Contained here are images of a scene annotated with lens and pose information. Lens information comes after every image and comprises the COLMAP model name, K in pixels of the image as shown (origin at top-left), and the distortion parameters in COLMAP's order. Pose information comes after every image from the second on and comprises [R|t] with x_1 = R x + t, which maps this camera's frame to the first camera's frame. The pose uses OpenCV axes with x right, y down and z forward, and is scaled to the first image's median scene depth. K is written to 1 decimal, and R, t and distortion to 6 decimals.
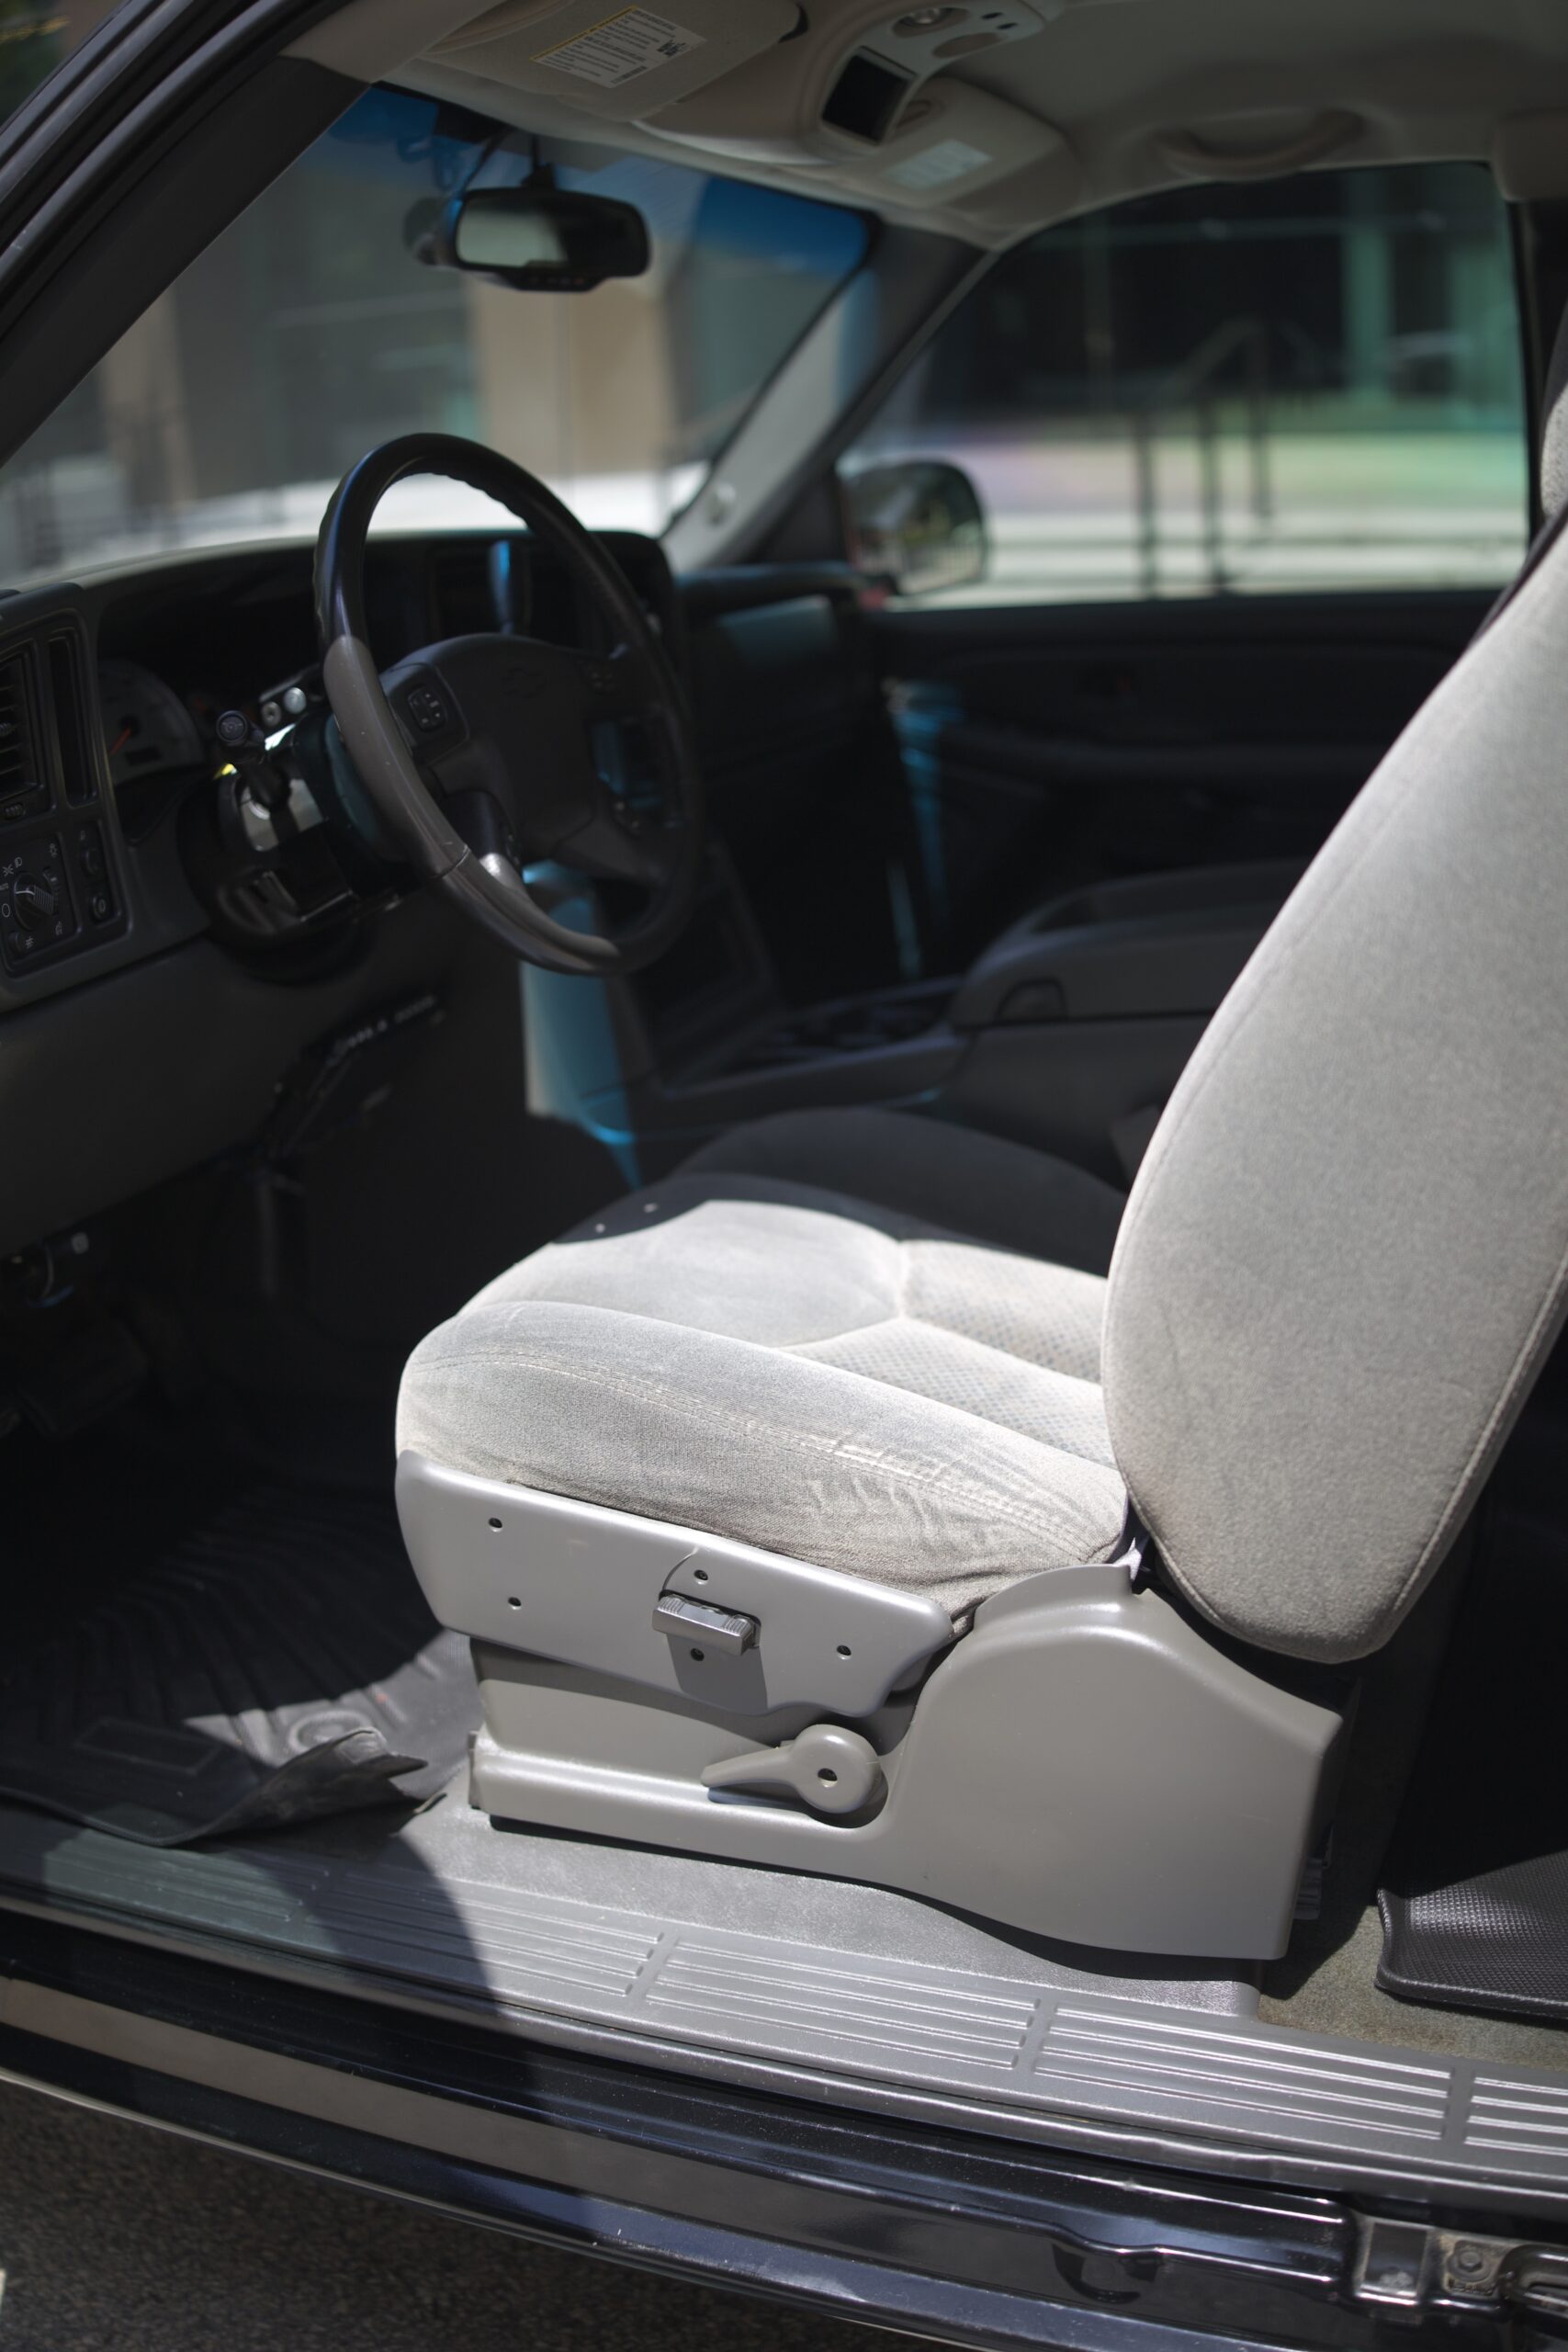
lens RADIAL K [[2283.9, 0, 797.6], [0, 2283.9, 1119.3], [0, 0, 1]] dist [-0.108977, -0.105319]
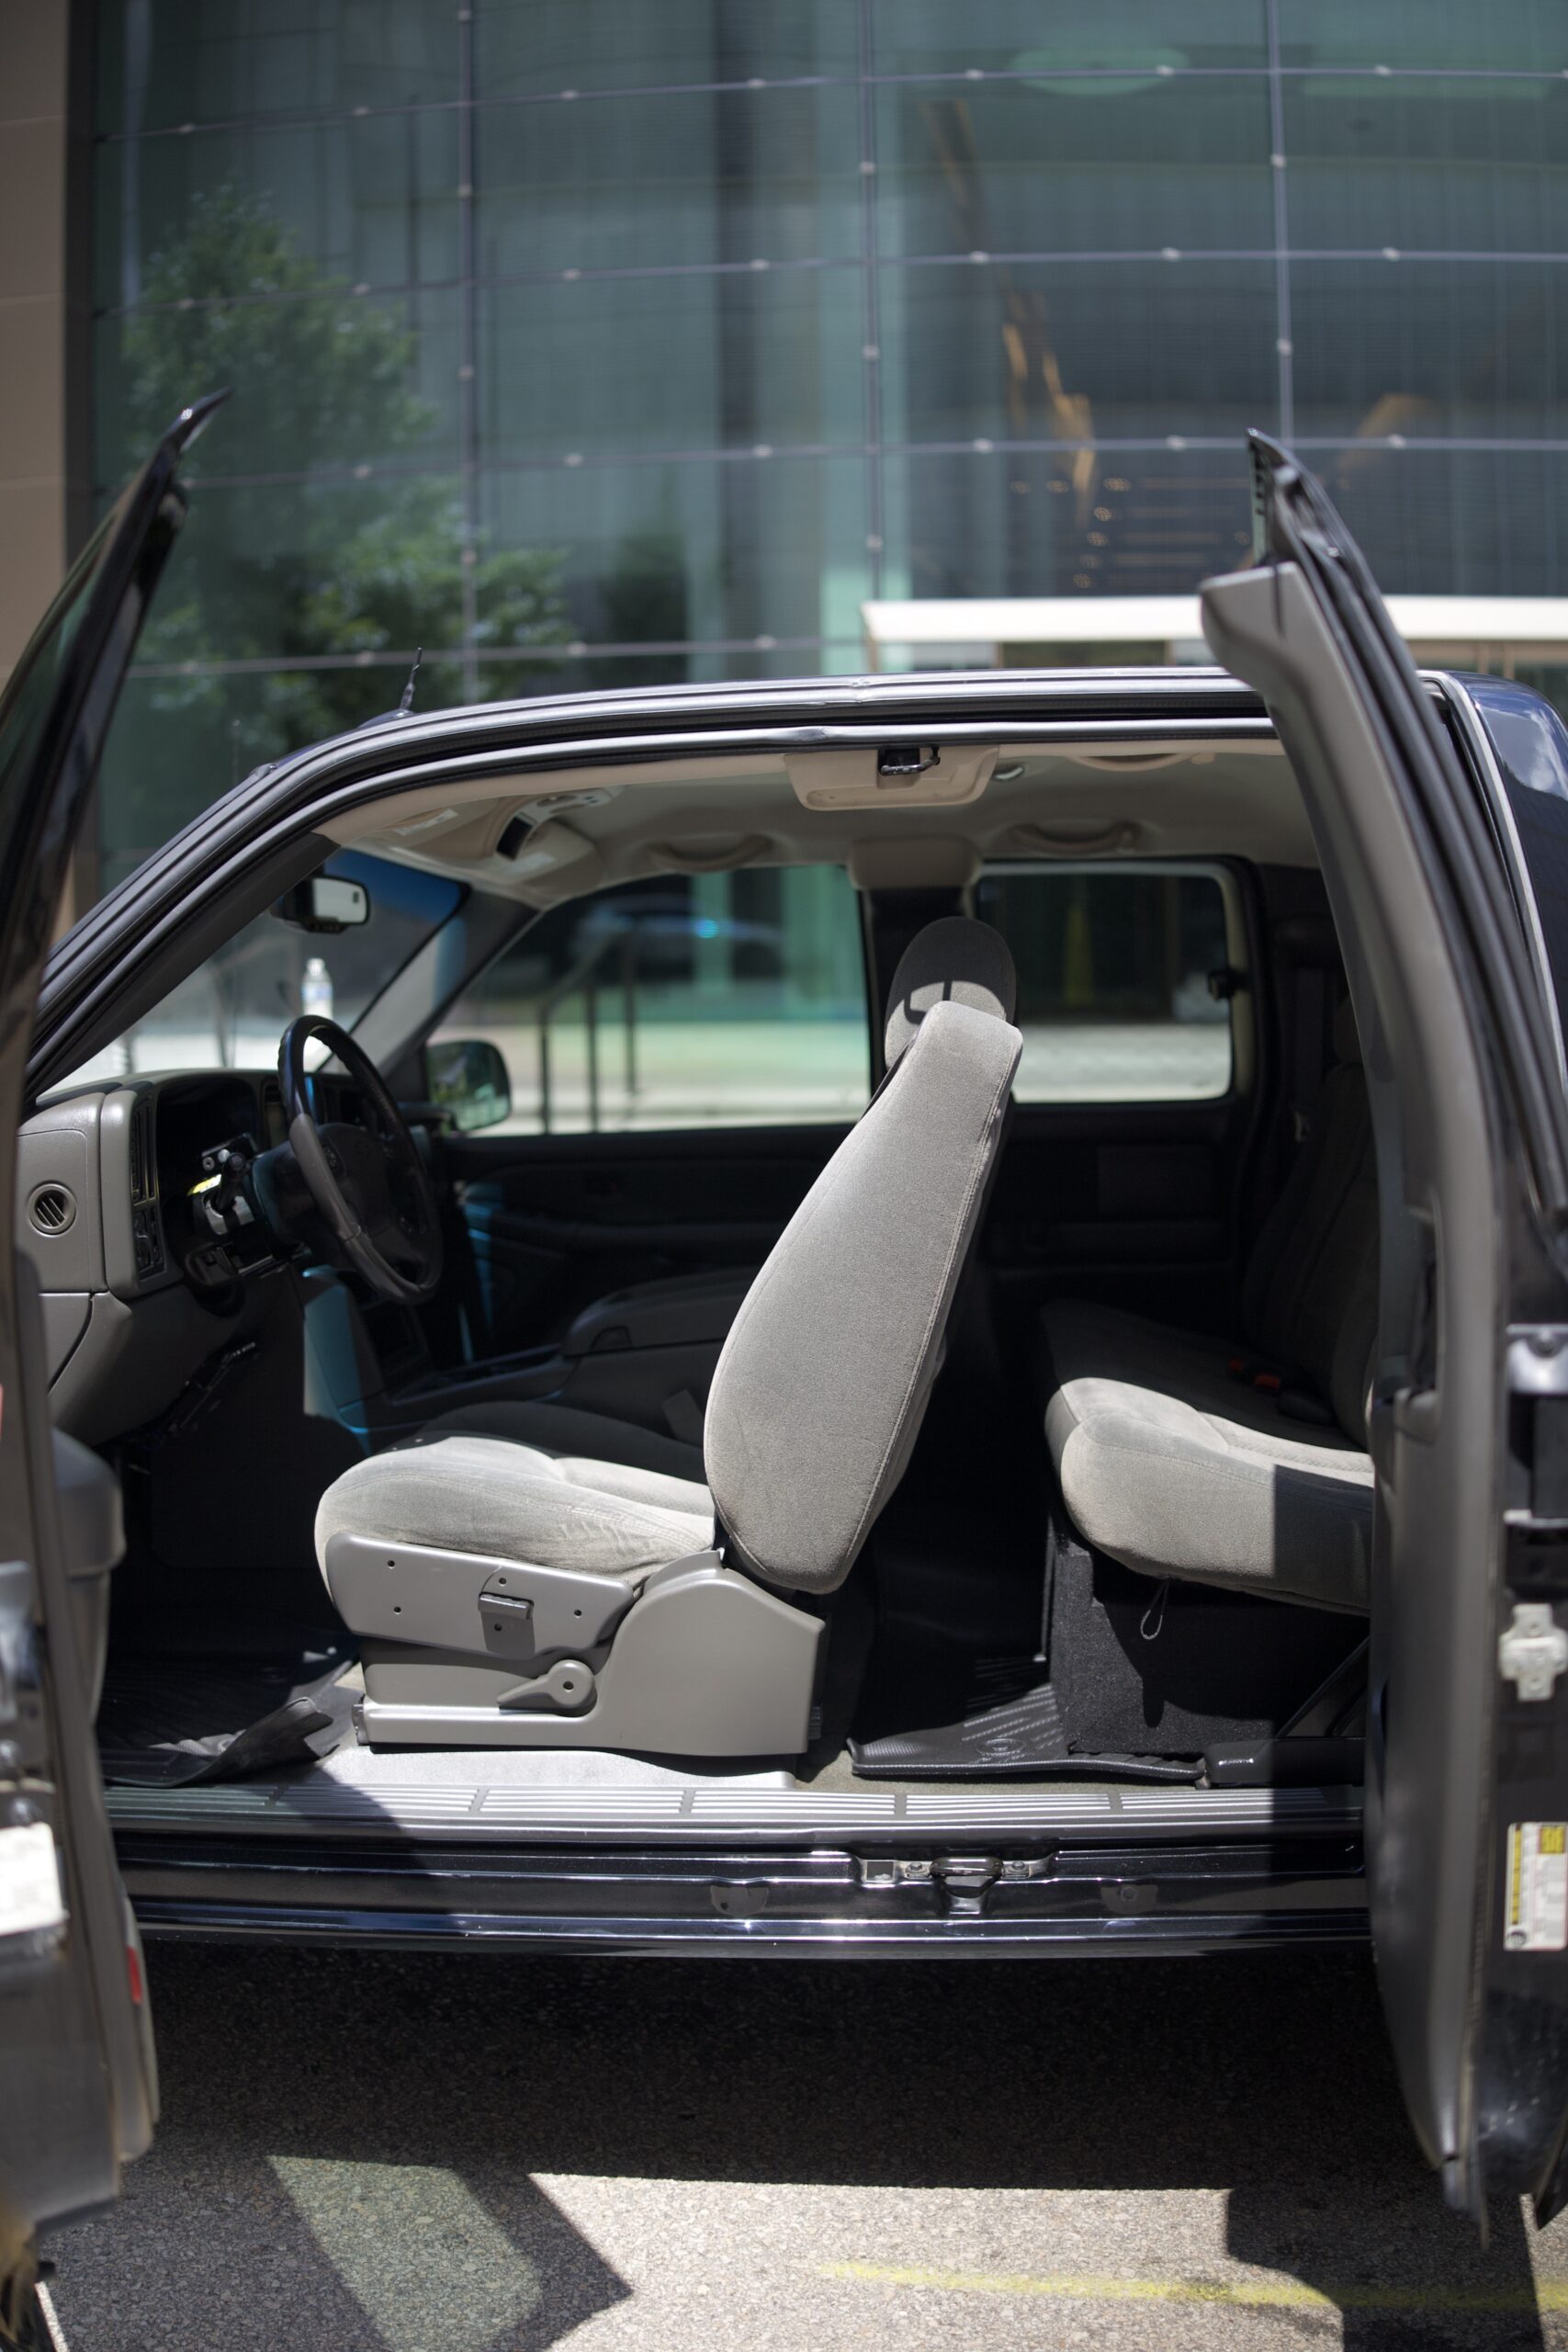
lens RADIAL K [[2283.9, 0, 797.6], [0, 2283.9, 1119.3], [0, 0, 1]] dist [-0.108977, -0.105319]
pose [[0.961204, 0.014409, 0.275463, -0.334966], [0.054534, 0.968997, -0.240977, 0.293700], [-0.270395, 0.246651, 0.930618, -0.966347]]
